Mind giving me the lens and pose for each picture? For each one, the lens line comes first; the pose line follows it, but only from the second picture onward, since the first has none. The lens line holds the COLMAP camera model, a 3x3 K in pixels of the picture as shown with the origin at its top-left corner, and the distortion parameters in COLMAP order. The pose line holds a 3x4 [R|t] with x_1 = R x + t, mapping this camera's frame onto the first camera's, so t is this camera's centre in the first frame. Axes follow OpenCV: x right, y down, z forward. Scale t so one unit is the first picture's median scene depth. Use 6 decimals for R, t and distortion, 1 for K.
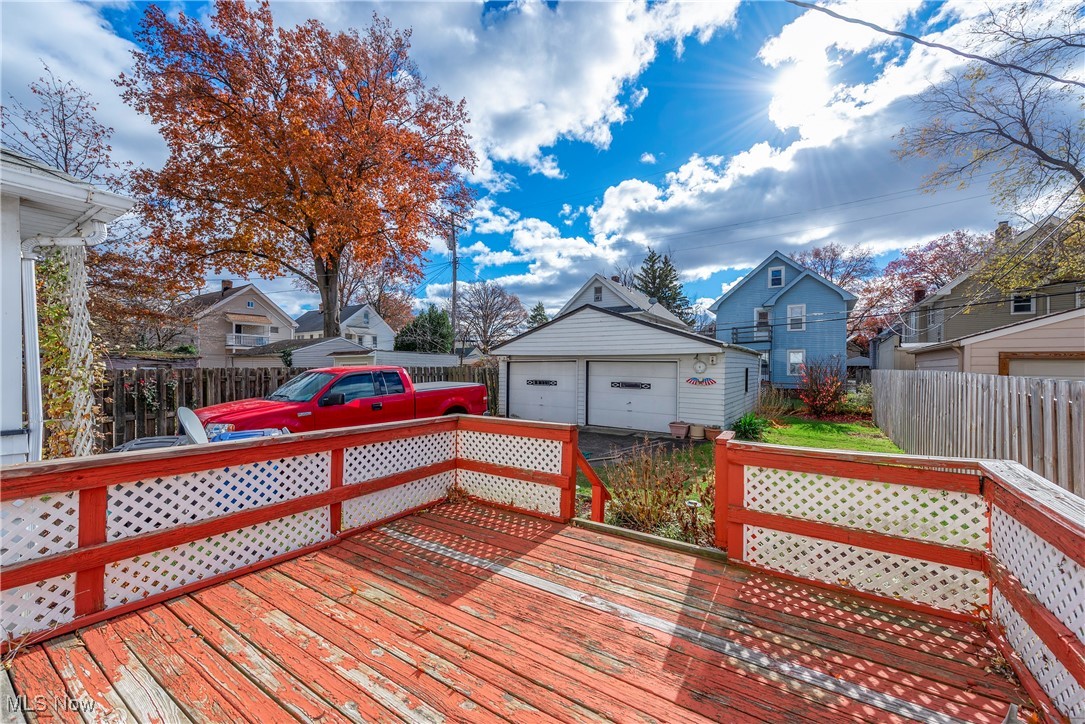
lens RADIAL K [[424.7, 0, 540.6], [0, 424.7, 366.9], [0, 0, 1]] dist [0.015807, -0.006380]
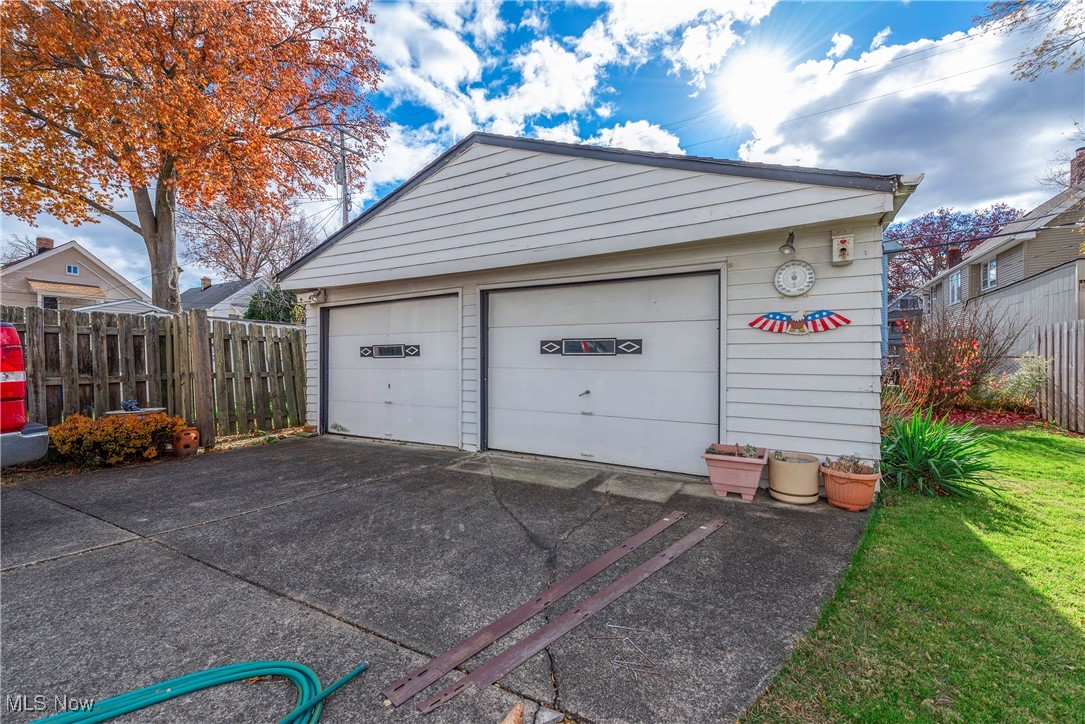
lens RADIAL K [[453.2, 0, 537.7], [0, 453.2, 365.0], [0, 0, 1]] dist [-0.000068, -0.000493]
pose [[0.996691, -0.010364, 0.080615, 0.443827], [0.009820, 0.999926, 0.007152, 0.188066], [-0.080684, -0.006337, 0.996720, 2.000461]]
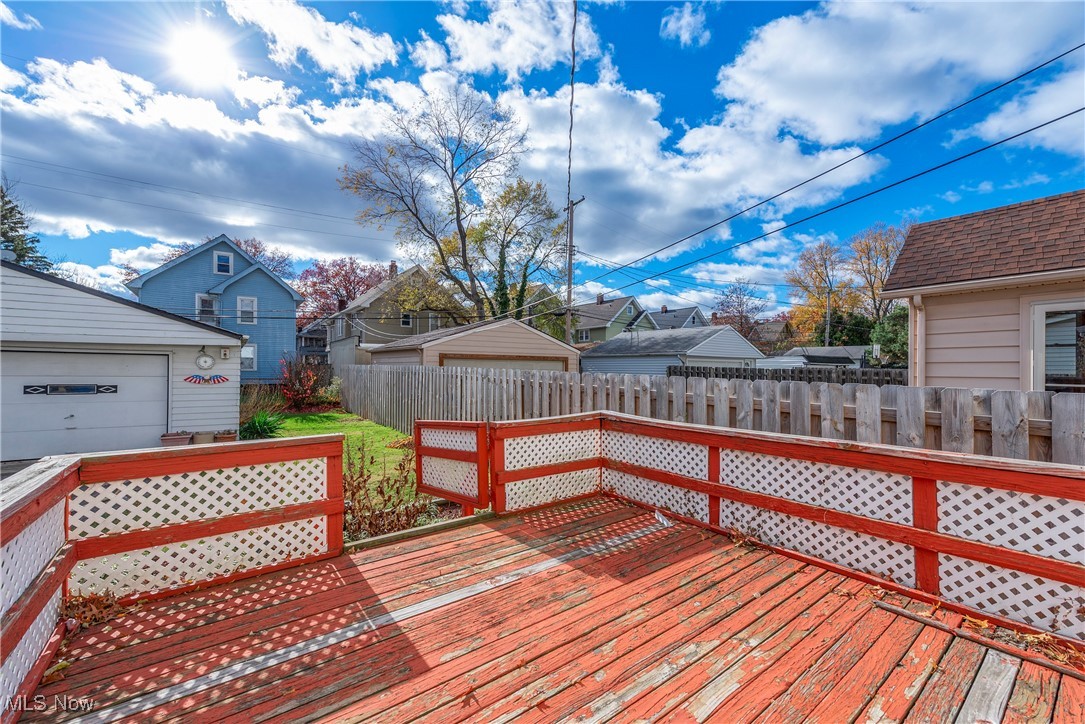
lens RADIAL K [[424.7, 0, 540.6], [0, 424.7, 366.9], [0, 0, 1]] dist [0.015807, -0.006380]
pose [[0.351023, -0.006496, 0.936344, -0.513642], [-0.005249, 0.999947, 0.008904, -0.002989], [-0.936352, -0.008040, 0.350970, 0.316418]]
